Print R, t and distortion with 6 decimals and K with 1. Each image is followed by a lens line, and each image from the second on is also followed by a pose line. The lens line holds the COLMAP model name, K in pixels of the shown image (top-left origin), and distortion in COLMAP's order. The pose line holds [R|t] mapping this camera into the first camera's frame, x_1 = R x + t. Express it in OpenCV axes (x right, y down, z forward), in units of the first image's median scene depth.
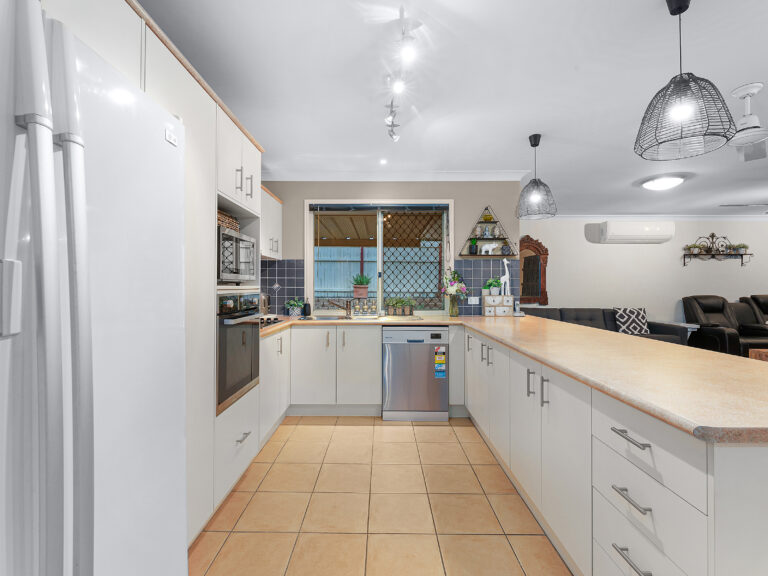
lens RADIAL K [[352.3, 0, 382.3], [0, 352.3, 280.1], [0, 0, 1]] dist [-0.001006, -0.000162]
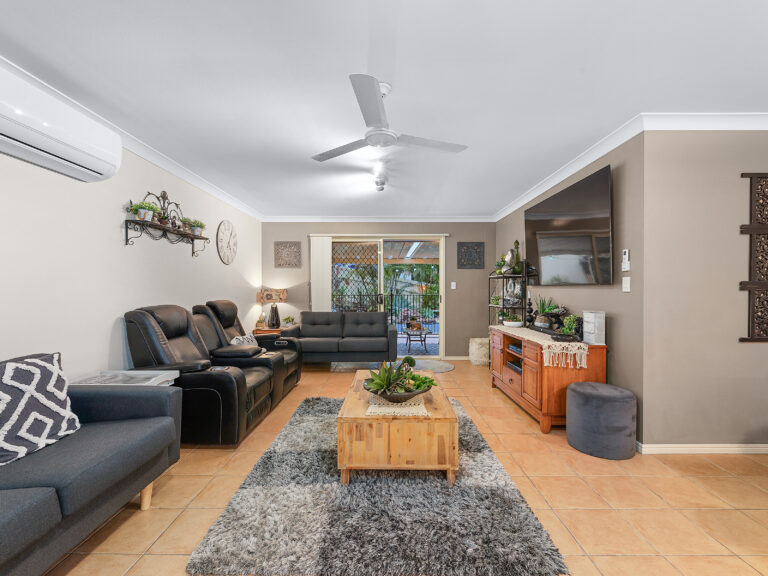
lens RADIAL K [[352.3, 0, 369.6], [0, 352.3, 294.2], [0, 0, 1]] dist [-0.001006, -0.000162]
pose [[0.041869, -0.016032, 0.998994, 0.727083], [-0.018224, 0.999693, 0.016807, 0.021684], [-0.998957, -0.018909, 0.041564, 1.189177]]
